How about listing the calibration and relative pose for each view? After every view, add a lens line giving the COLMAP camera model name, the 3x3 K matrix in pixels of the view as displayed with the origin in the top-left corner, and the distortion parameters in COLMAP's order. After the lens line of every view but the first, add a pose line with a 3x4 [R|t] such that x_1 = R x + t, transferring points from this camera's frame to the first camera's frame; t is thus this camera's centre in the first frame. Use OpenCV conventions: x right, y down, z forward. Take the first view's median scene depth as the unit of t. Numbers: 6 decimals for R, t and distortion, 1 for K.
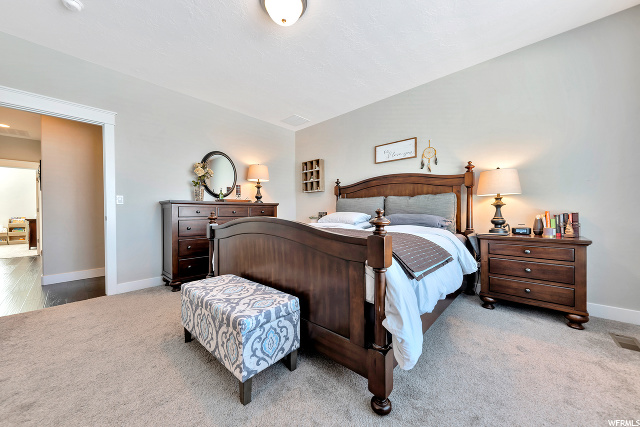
lens RADIAL K [[225.0, 0, 320.0], [0, 225.0, 213.5], [0, 0, 1]] dist [0.009890, -0.004372]
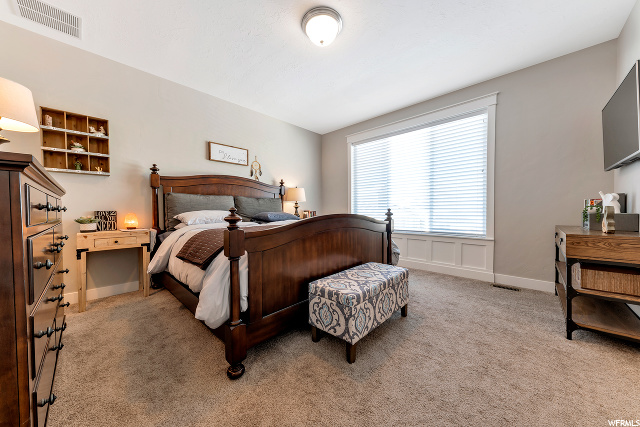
lens RADIAL K [[225.0, 0, 320.0], [0, 225.0, 213.5], [0, 0, 1]] dist [0.009890, -0.004372]
pose [[0.033145, -0.013832, 0.999355, -0.785875], [-0.000458, 0.999904, 0.013855, -0.008318], [-0.999450, -0.000917, 0.033135, 0.568799]]
